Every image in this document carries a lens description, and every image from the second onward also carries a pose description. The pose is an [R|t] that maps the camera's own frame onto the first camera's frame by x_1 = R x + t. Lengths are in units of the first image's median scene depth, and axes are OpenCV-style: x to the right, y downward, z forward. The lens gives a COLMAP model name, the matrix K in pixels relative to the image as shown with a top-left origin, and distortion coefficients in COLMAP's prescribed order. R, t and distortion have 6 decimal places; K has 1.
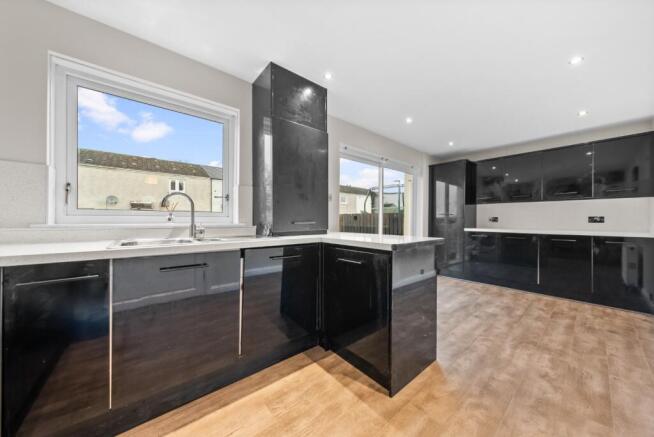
lens RADIAL K [[226.0, 0, 328.5], [0, 226.0, 220.4], [0, 0, 1]] dist [-0.002574, 0.000748]
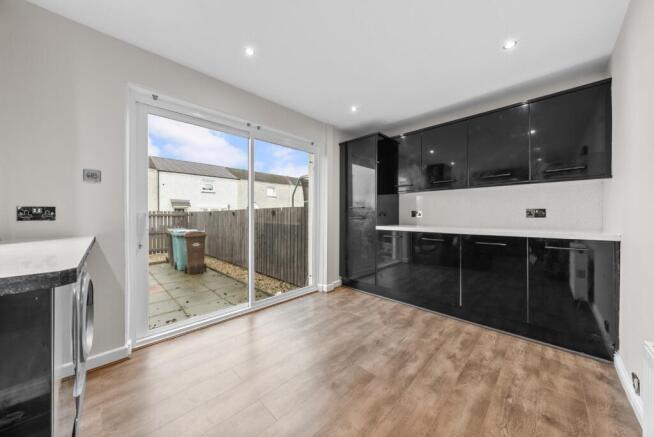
lens RADIAL K [[226.0, 0, 325.2], [0, 226.0, 216.2], [0, 0, 1]] dist [-0.002574, 0.000748]
pose [[0.996342, -0.006985, 0.085164, 0.446696], [0.006839, 0.999975, 0.002005, 0.000697], [-0.085175, -0.001416, 0.996365, 0.333908]]
